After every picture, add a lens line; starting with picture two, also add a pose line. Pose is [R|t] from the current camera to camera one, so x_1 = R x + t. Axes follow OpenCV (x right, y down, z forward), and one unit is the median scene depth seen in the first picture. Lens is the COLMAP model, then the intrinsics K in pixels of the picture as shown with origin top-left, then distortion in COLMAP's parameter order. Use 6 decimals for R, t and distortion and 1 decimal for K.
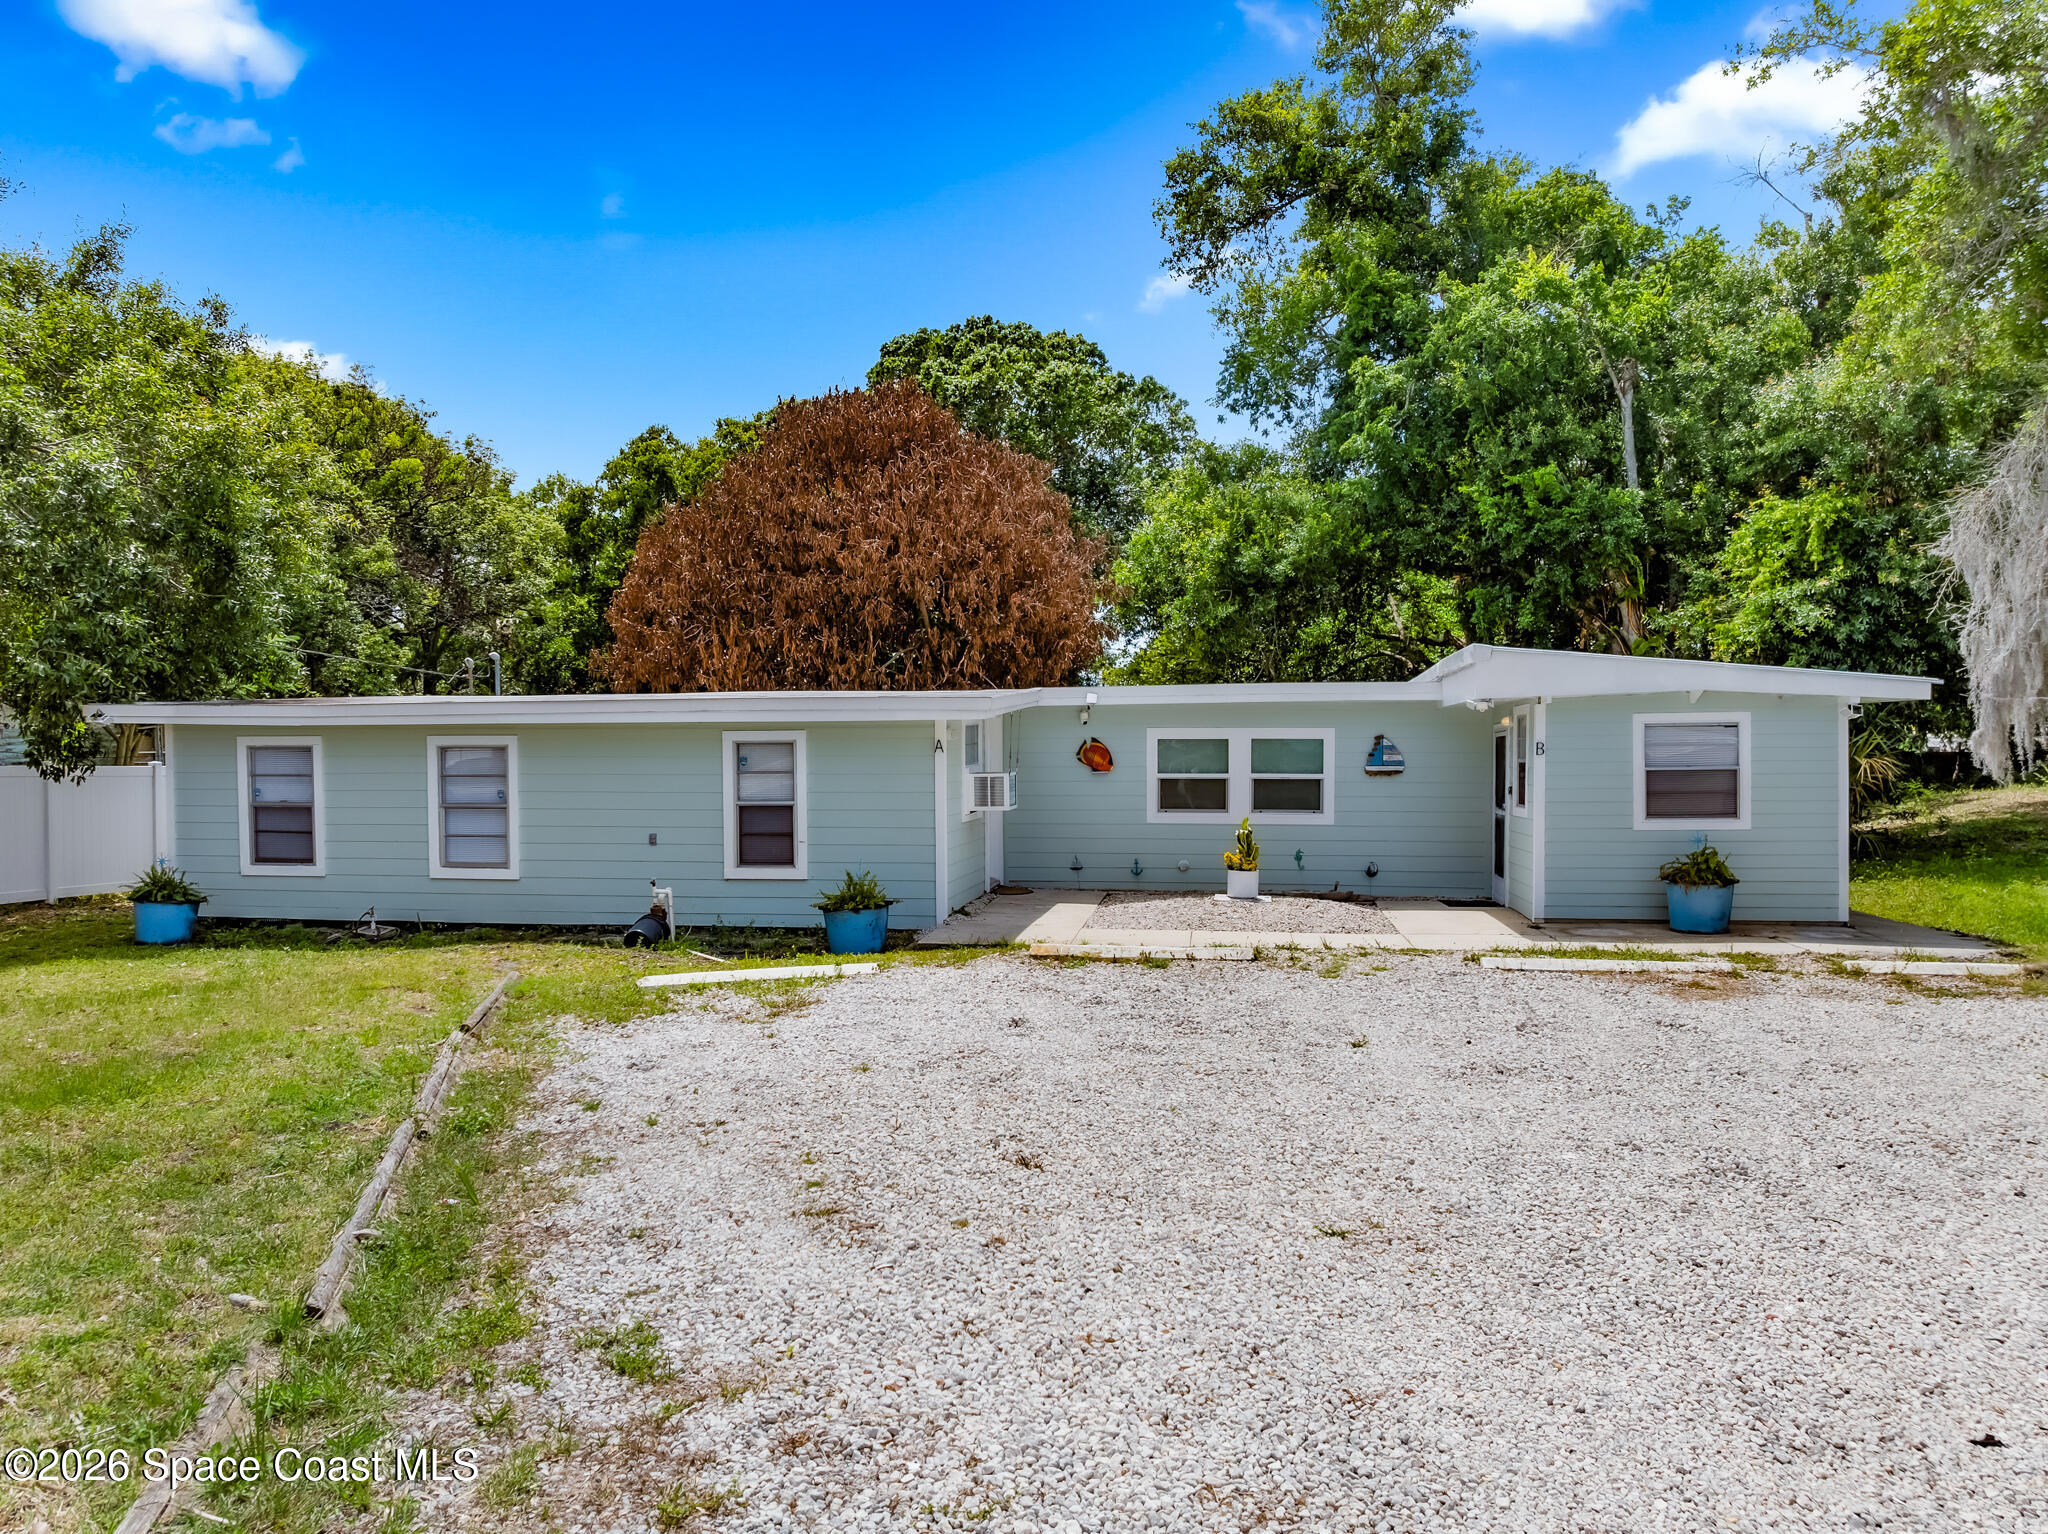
lens RADIAL K [[1410.2, 0, 948.8], [0, 1410.2, 753.6], [0, 0, 1]] dist [-0.033218, -0.002357]
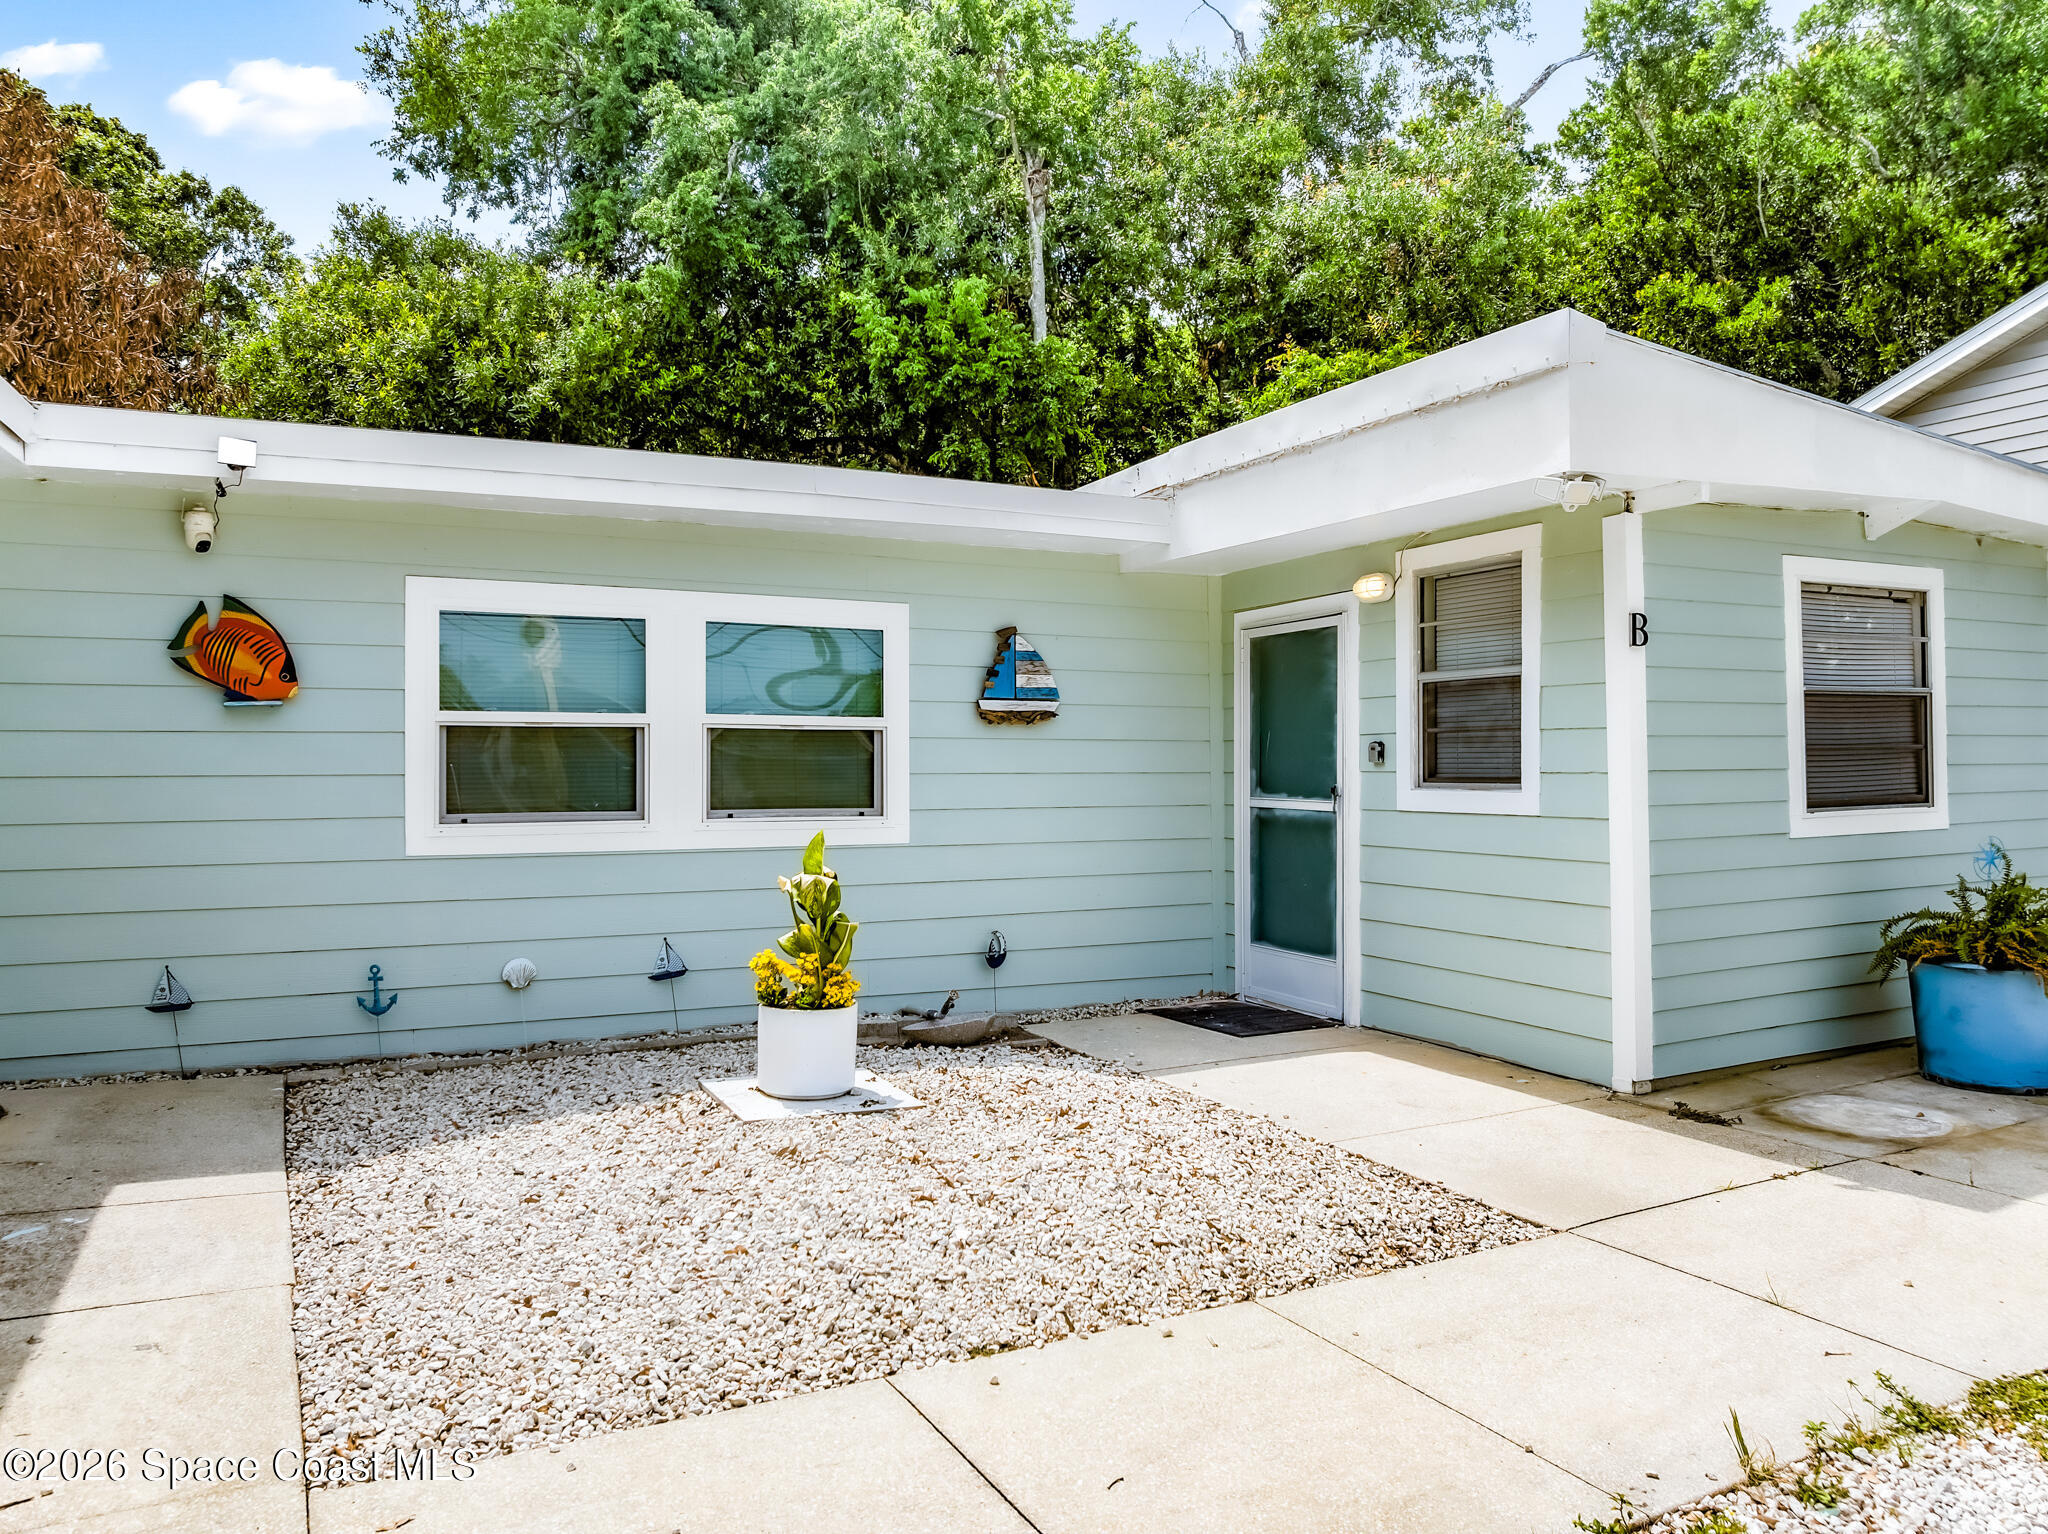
lens RADIAL K [[1453.0, 0, 1024.0], [0, 1453.0, 767.0], [0, 0, 1]] dist [-0.023788, 0.001303]
pose [[0.787737, -0.000145, 0.616012, 0.043654], [-0.005354, 0.999961, 0.007083, 0.025523], [-0.615989, -0.008878, 0.787705, 0.649866]]
